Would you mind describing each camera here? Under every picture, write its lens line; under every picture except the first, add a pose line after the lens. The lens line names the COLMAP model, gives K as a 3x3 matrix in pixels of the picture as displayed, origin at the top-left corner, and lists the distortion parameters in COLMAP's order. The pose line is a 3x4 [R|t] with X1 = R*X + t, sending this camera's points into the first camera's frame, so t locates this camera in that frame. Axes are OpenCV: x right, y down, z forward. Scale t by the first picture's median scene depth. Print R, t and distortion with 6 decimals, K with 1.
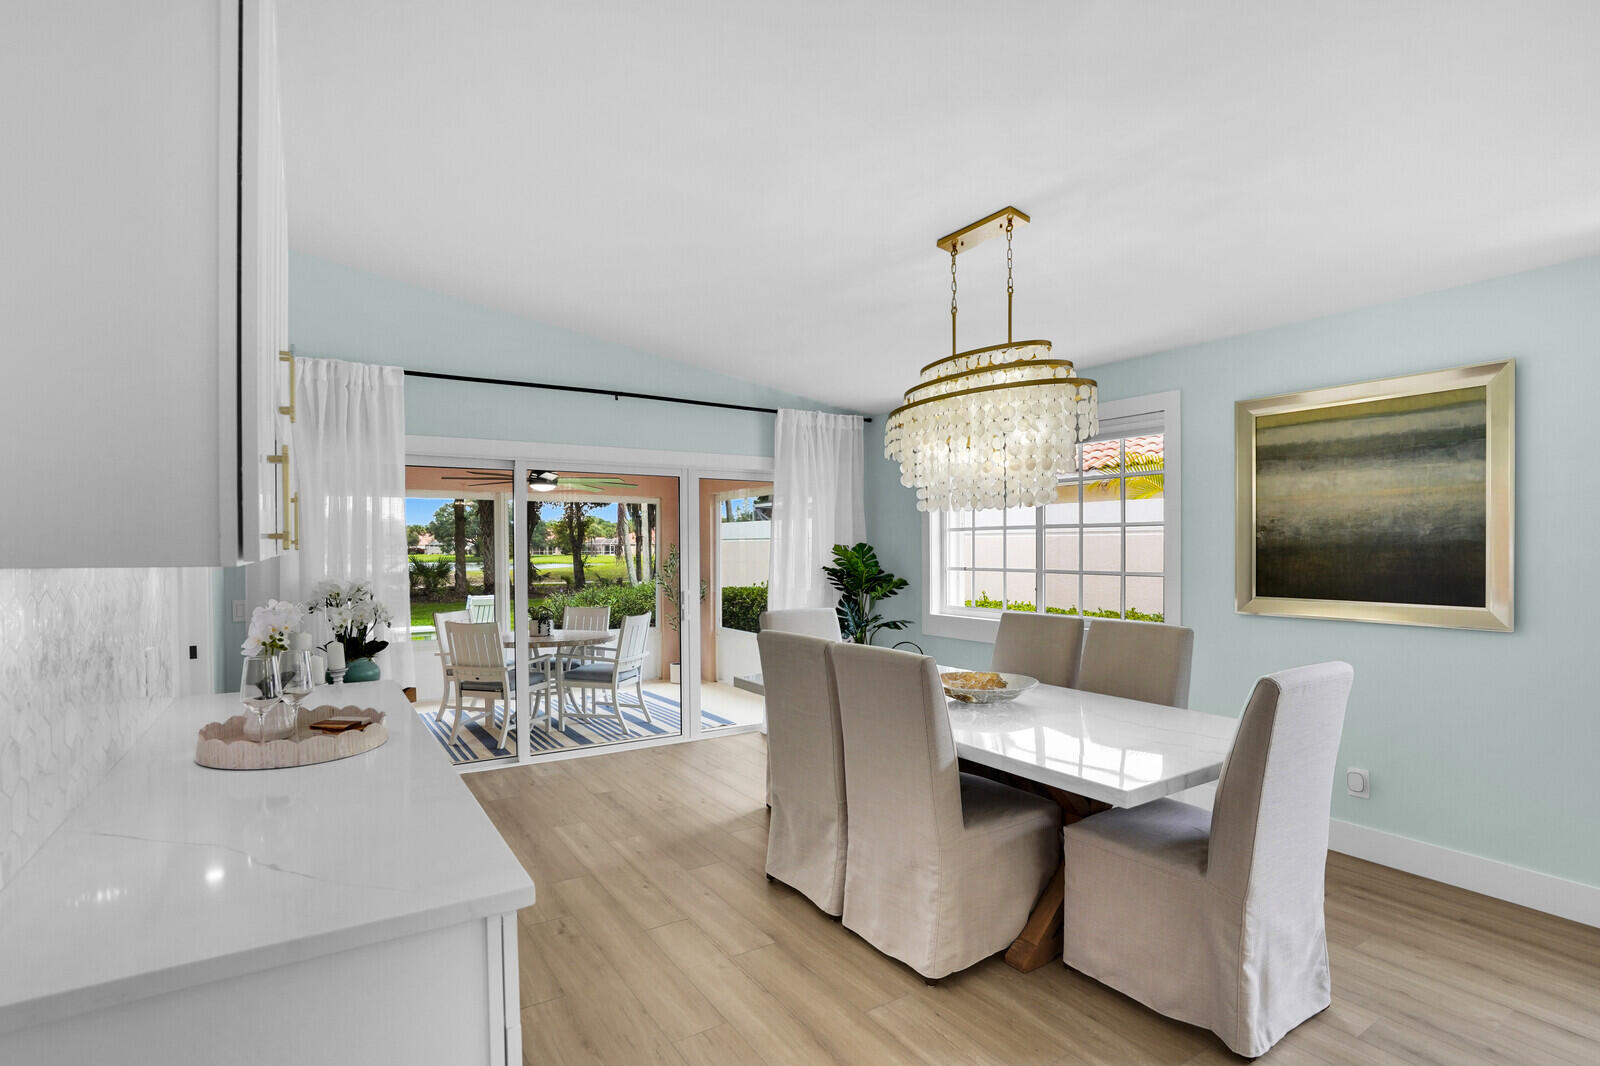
lens RADIAL K [[777.1, 0, 784.0], [0, 777.1, 546.6], [0, 0, 1]] dist [-0.062341, 0.030076]
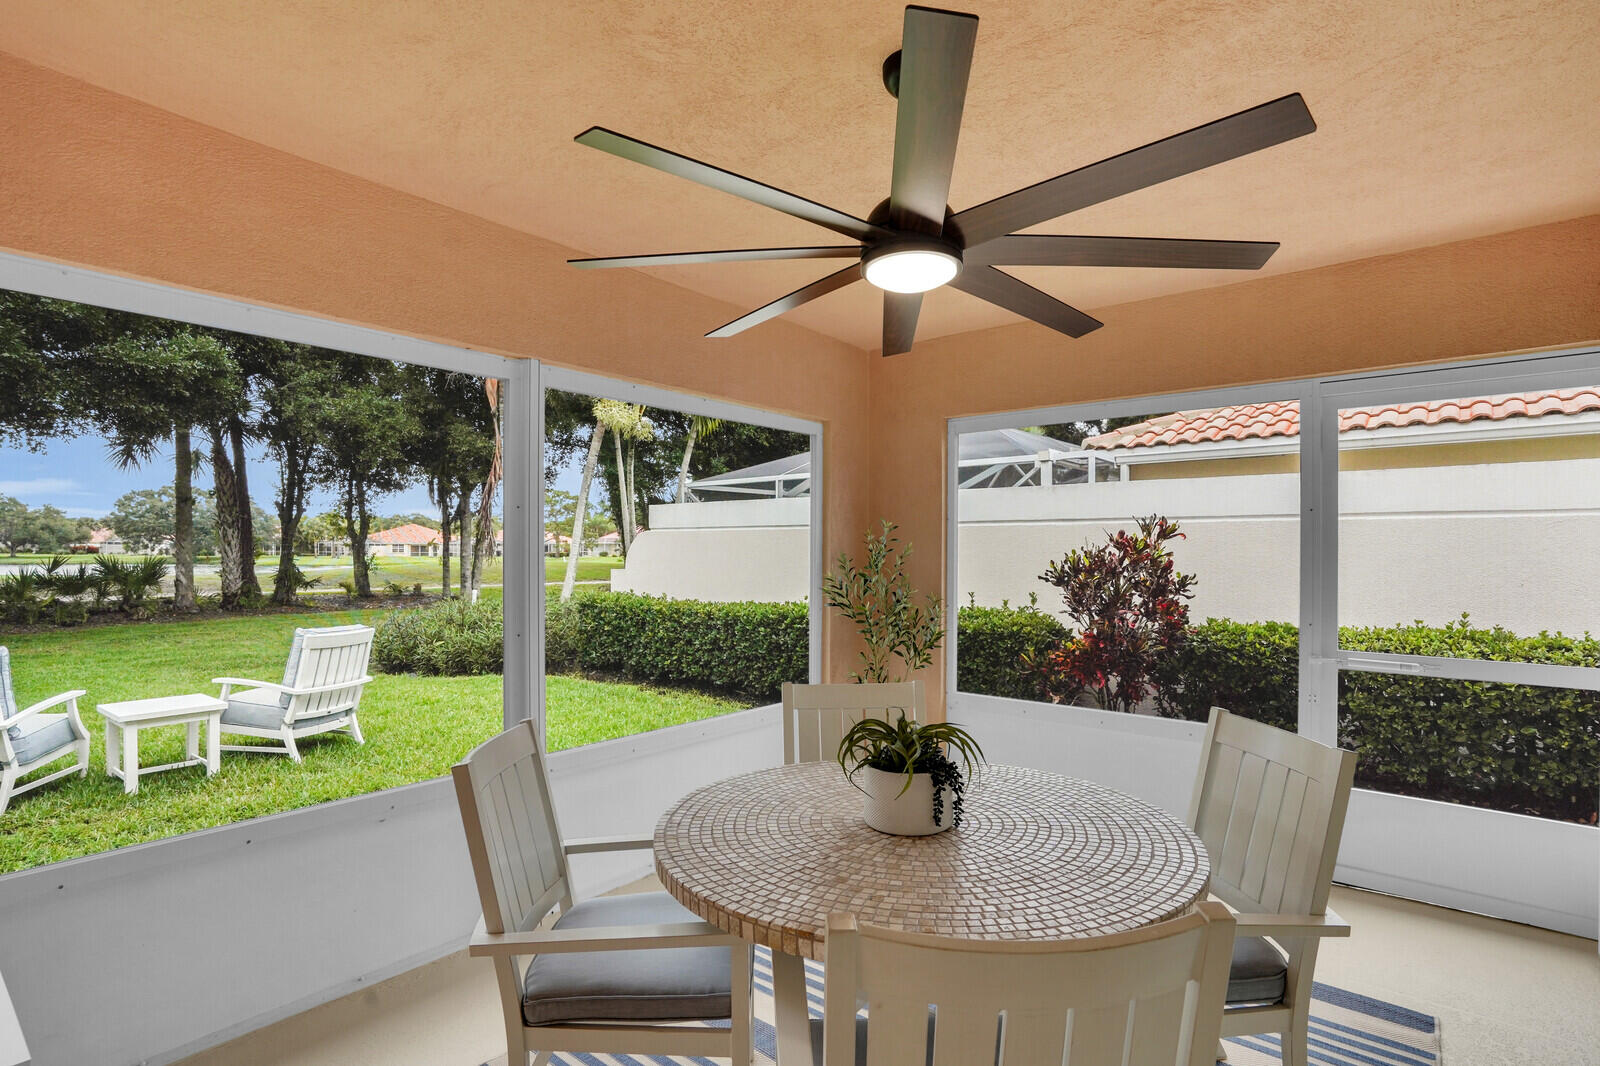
lens RADIAL K [[777.1, 0, 784.0], [0, 777.1, 546.6], [0, 0, 1]] dist [-0.062341, 0.030076]
pose [[0.953963, 0.009848, 0.299761, -0.663718], [-0.008465, 0.999947, -0.005914, 0.030720], [-0.299803, 0.003104, 0.953996, 1.141309]]
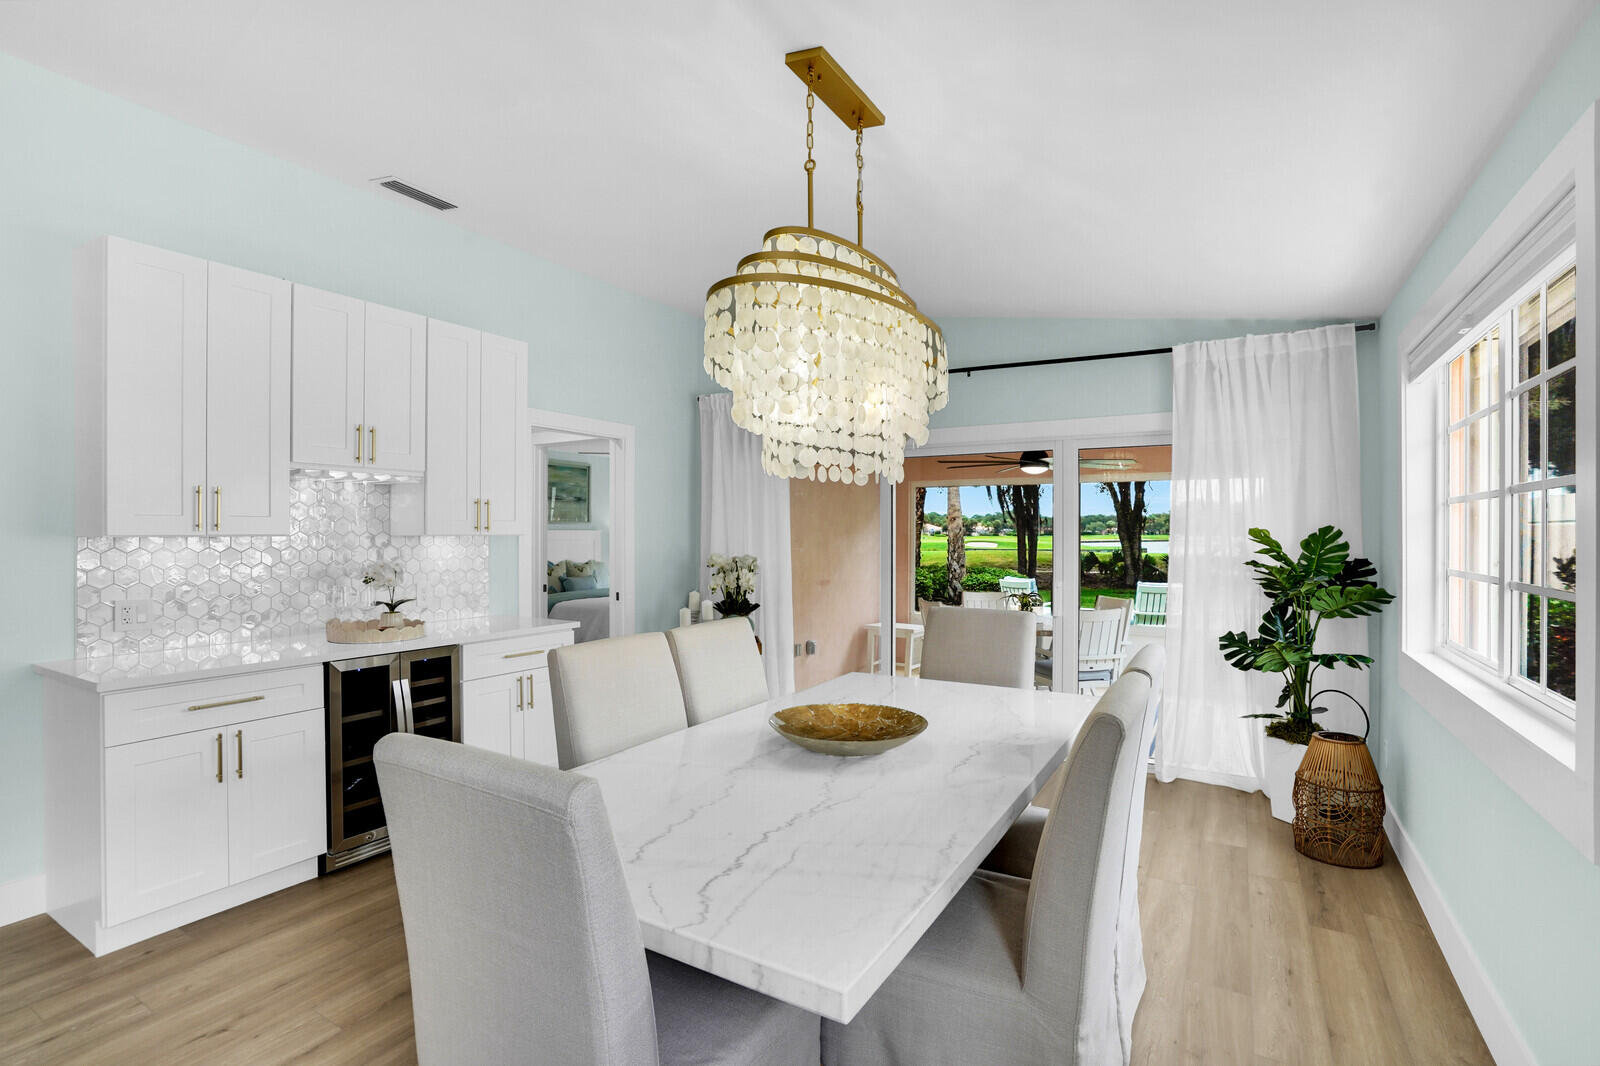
lens RADIAL K [[758.6, 0, 788.6], [0, 758.6, 536.5], [0, 0, 1]] dist [-0.058102, 0.027018]
pose [[0.450907, 0.008257, -0.892533, 0.586697], [-0.002222, 0.999964, 0.008128, -0.000266], [0.892568, -0.001681, 0.450909, 0.442462]]
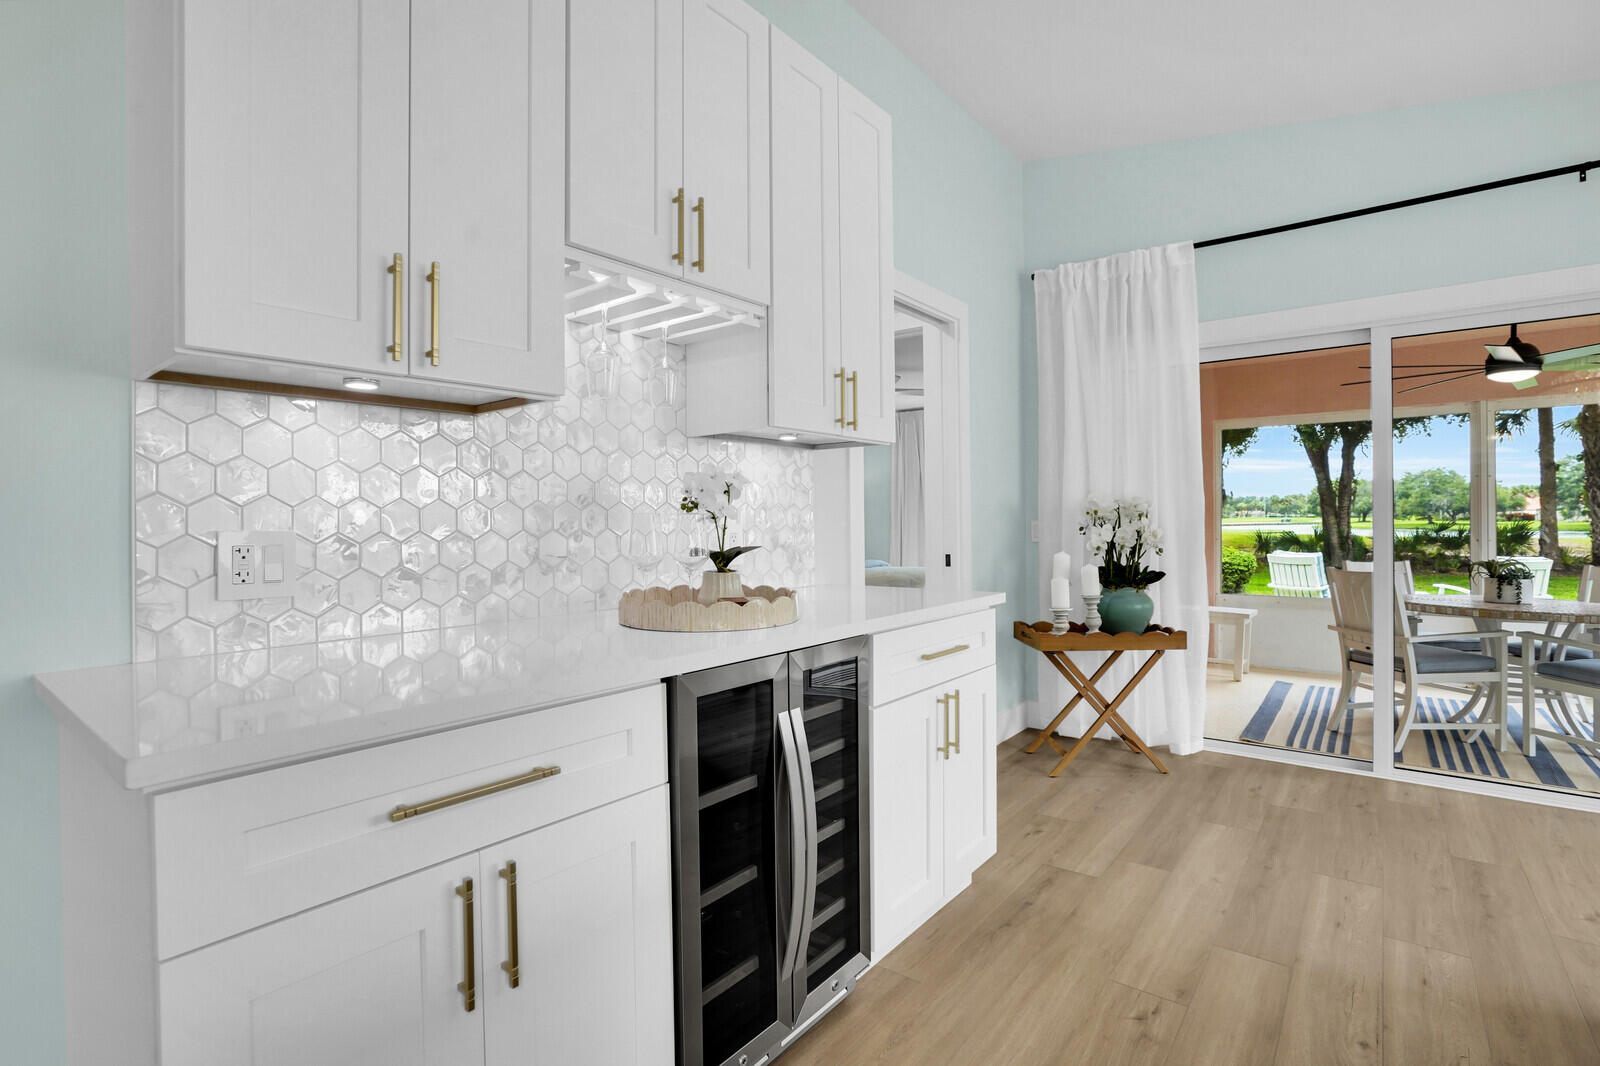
lens RADIAL K [[767.4, 0, 796.5], [0, 767.4, 523.5], [0, 0, 1]] dist [-0.059018, 0.027961]
pose [[0.338232, 0.004716, -0.941051, 0.111959], [0.006944, 0.999948, 0.007507, 0.057055], [0.941037, -0.009074, 0.338182, 0.323966]]
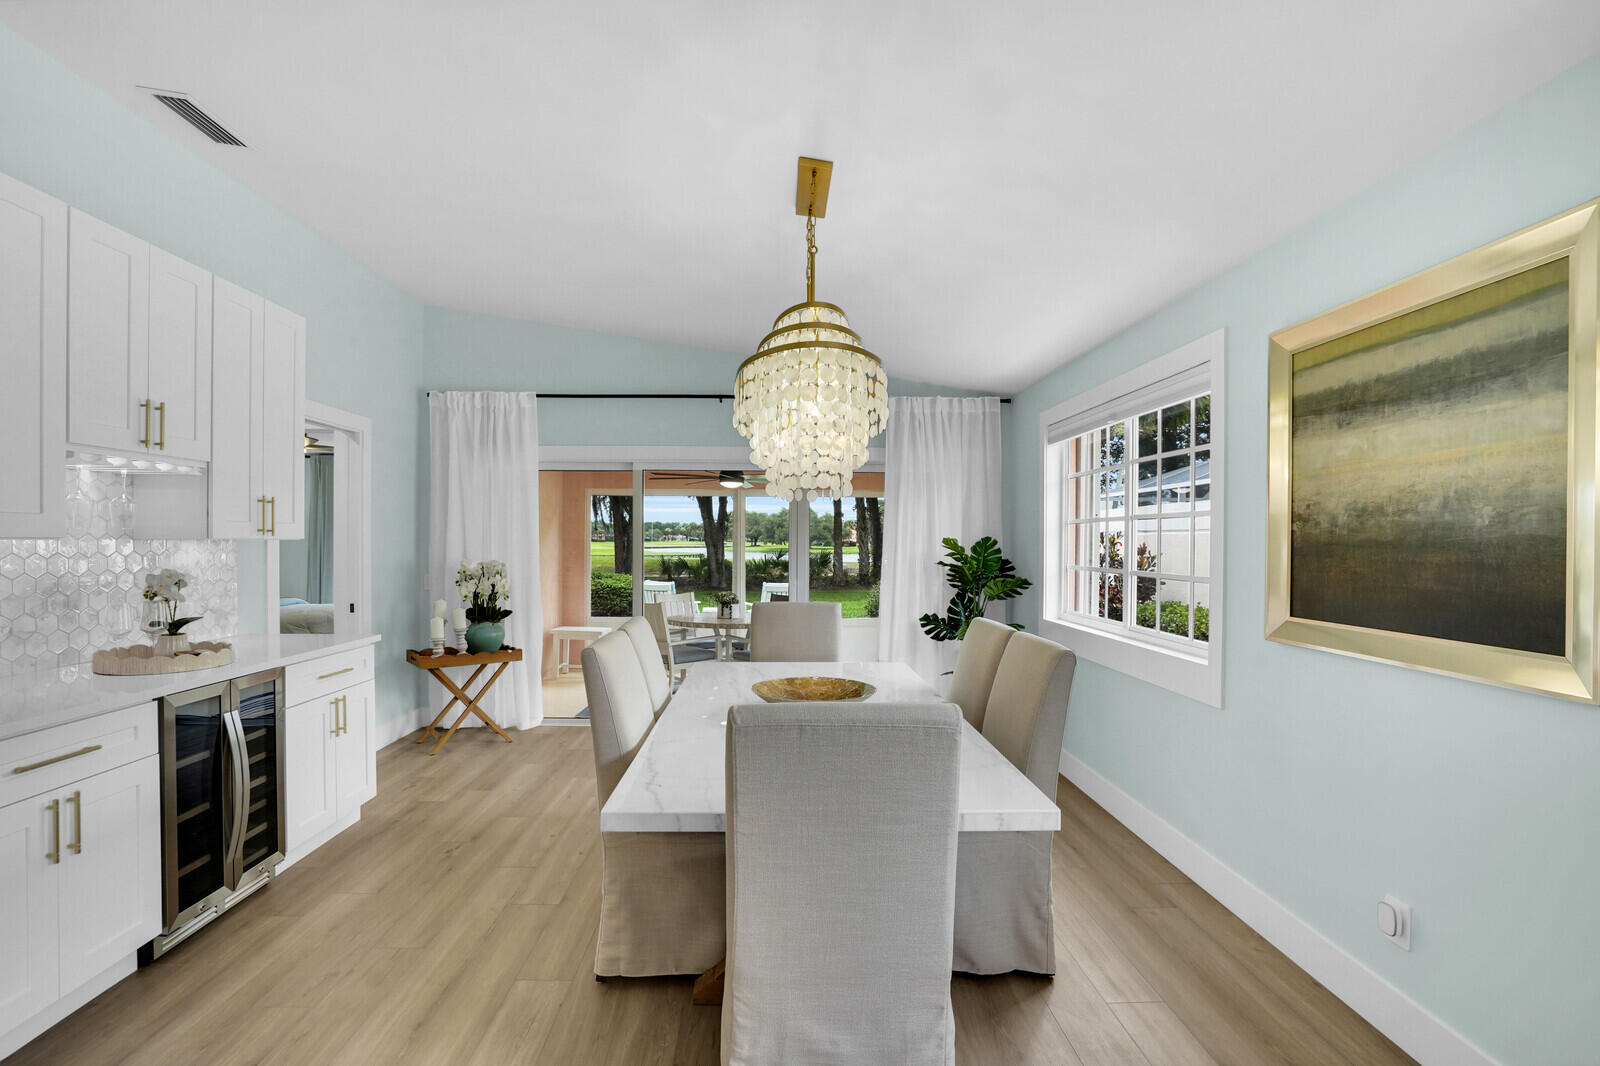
lens RADIAL K [[759.3, 0, 789.5], [0, 759.3, 551.3], [0, 0, 1]] dist [-0.058160, 0.026463]
pose [[0.859801, 0.017275, -0.510337, 0.469901], [-0.010496, 0.999814, 0.016160, 0.000515], [0.510521, -0.008538, 0.859823, 0.157876]]
